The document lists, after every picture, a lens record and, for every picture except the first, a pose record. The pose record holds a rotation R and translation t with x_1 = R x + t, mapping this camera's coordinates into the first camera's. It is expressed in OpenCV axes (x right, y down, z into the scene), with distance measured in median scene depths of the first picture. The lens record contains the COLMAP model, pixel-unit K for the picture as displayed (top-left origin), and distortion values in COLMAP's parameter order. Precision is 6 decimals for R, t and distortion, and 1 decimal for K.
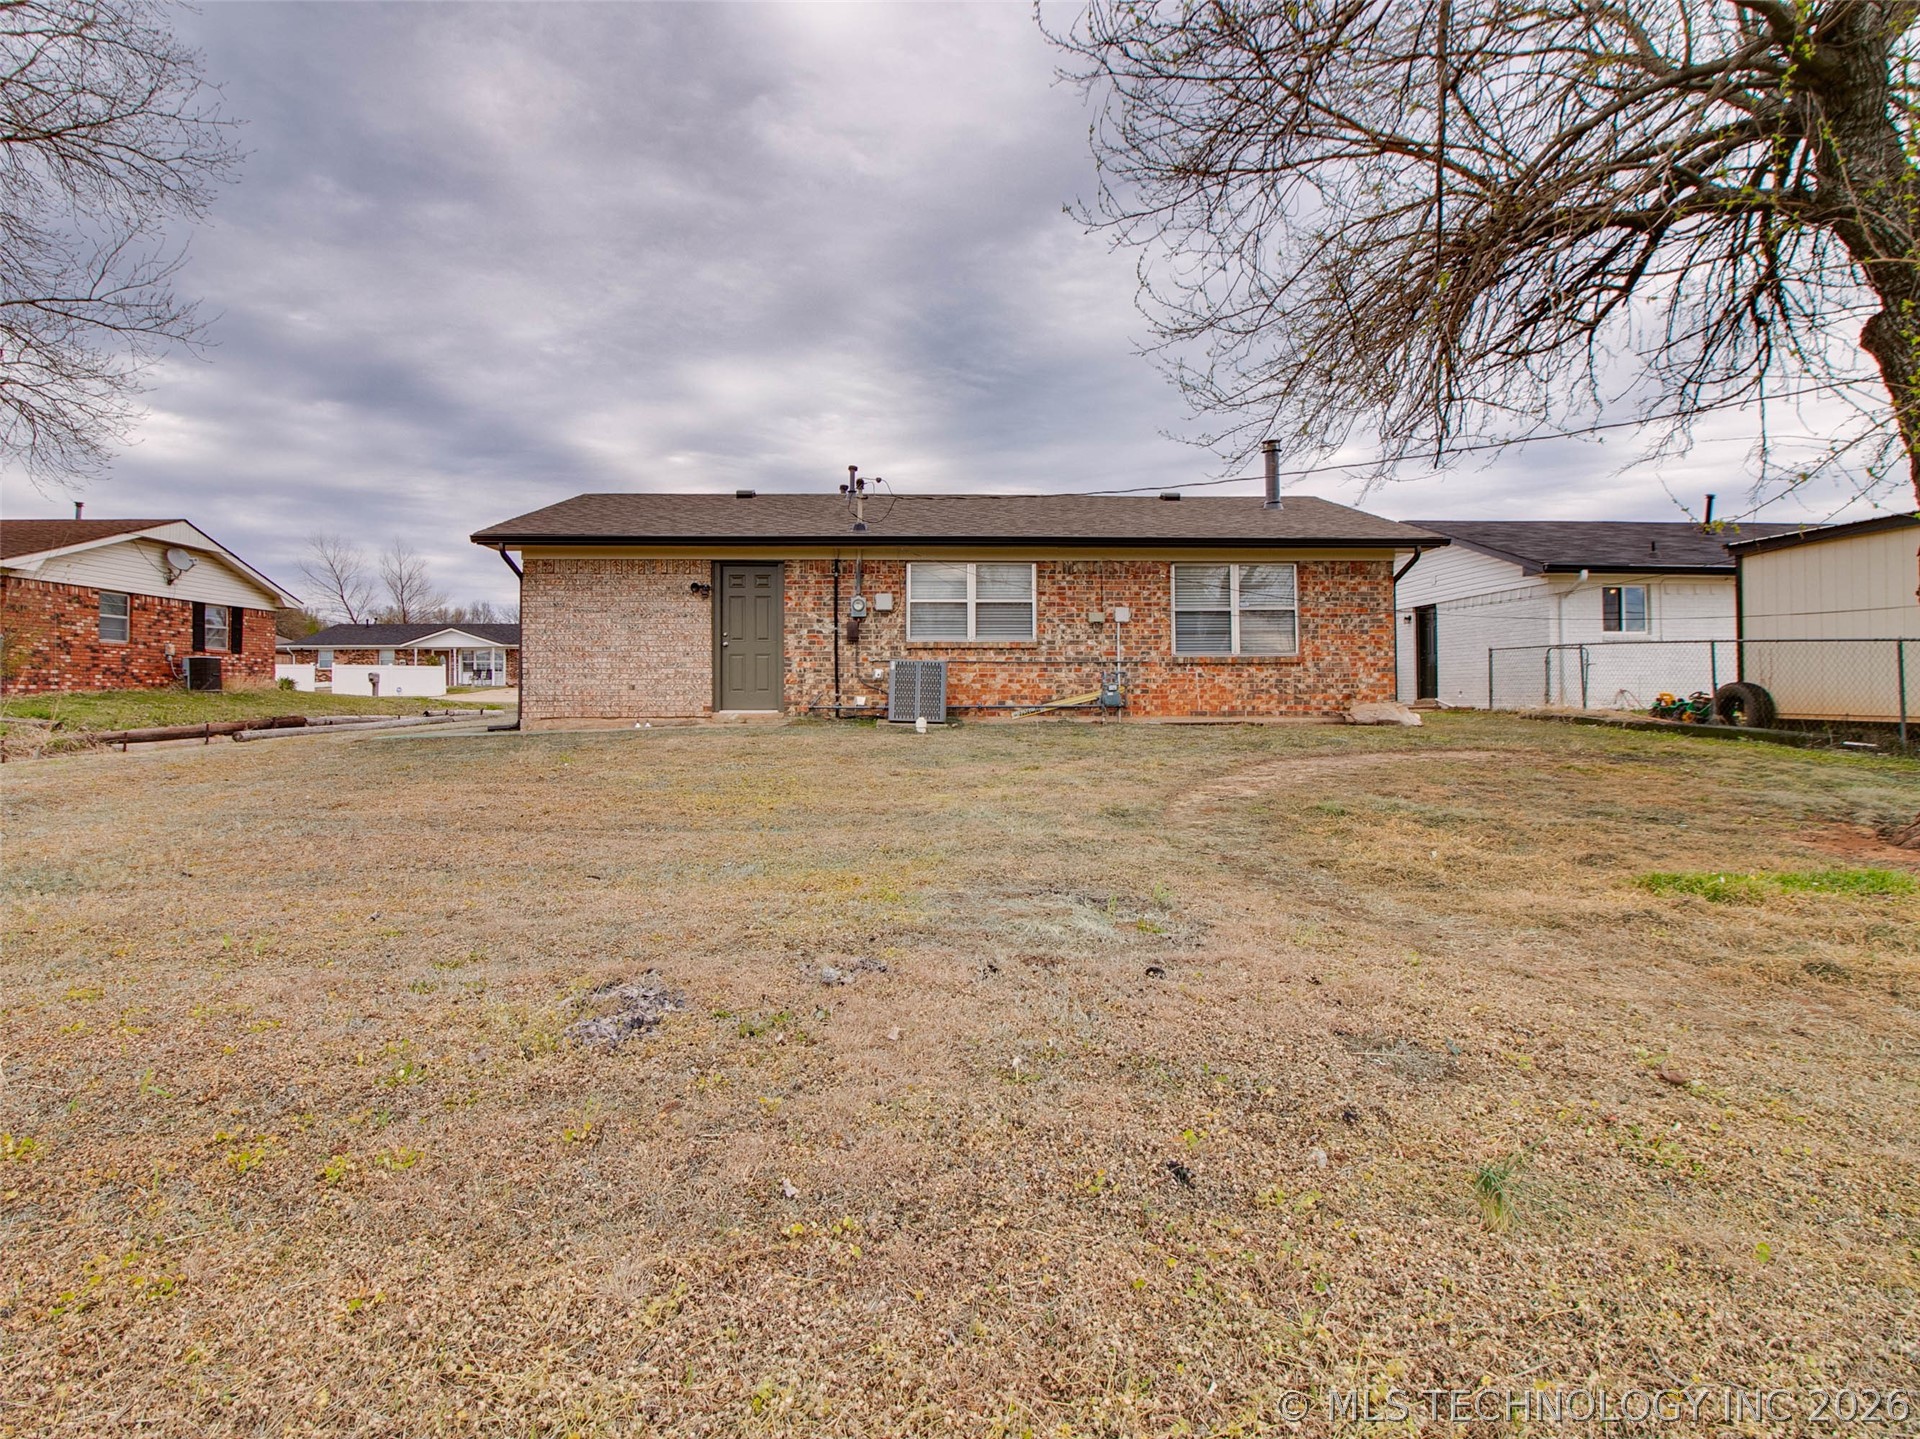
lens RADIAL K [[1023.5, 0, 962.9], [0, 1023.5, 691.0], [0, 0, 1]] dist [-0.011921, -0.002201]
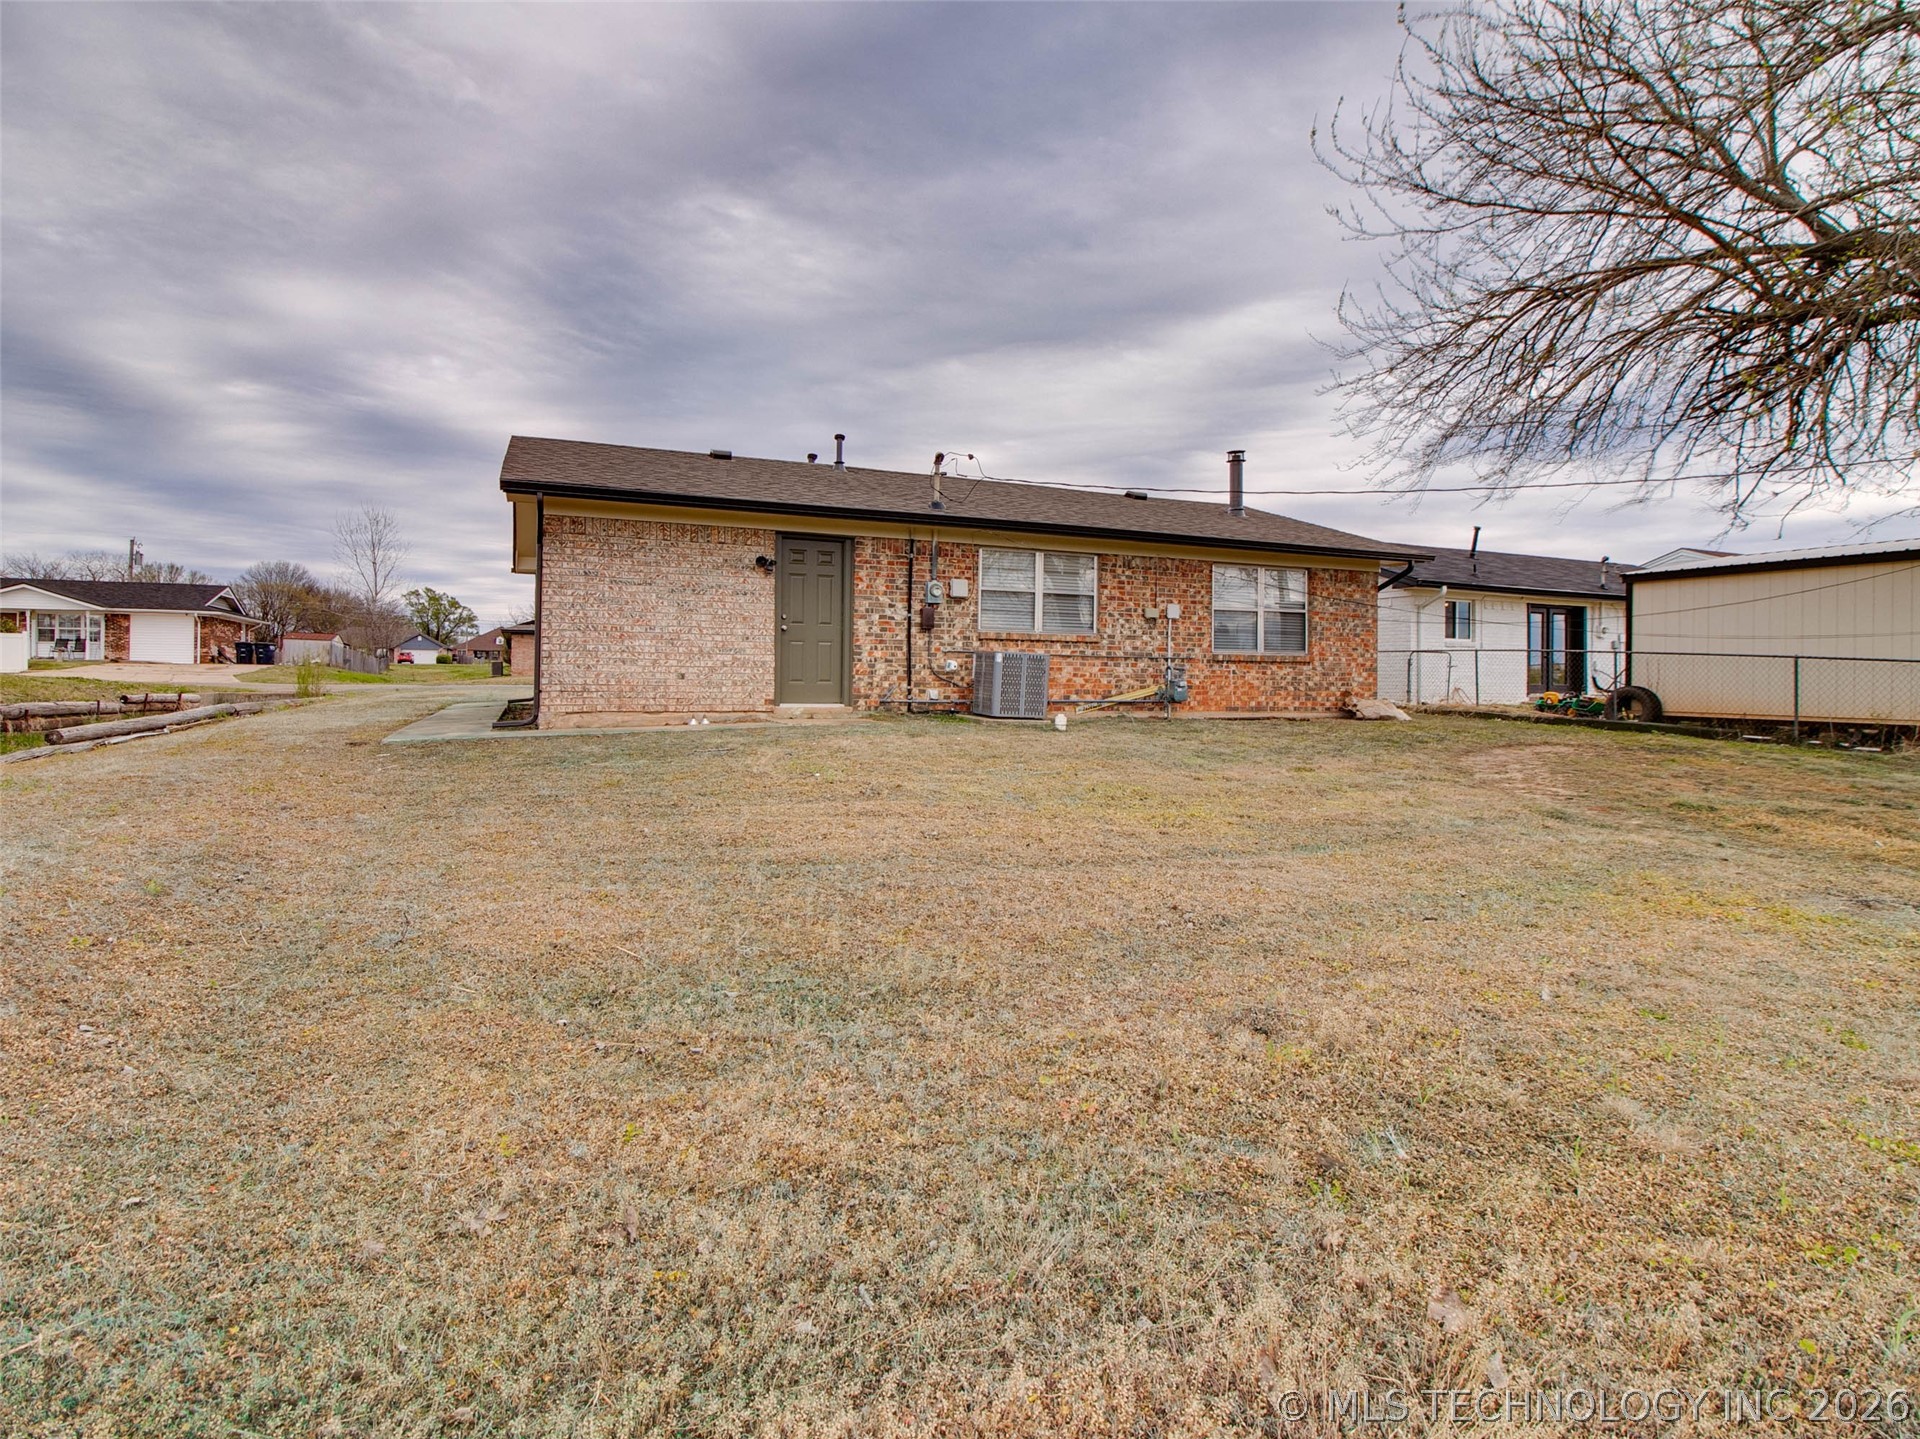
lens RADIAL K [[1013.2, 0, 964.2], [0, 1013.2, 683.3], [0, 0, 1]] dist [0.000291, -0.013288]
pose [[0.931049, 0.011960, 0.364699, -0.403530], [-0.015026, 0.999872, 0.005570, -0.005788], [-0.364586, -0.010666, 0.931109, 0.138274]]
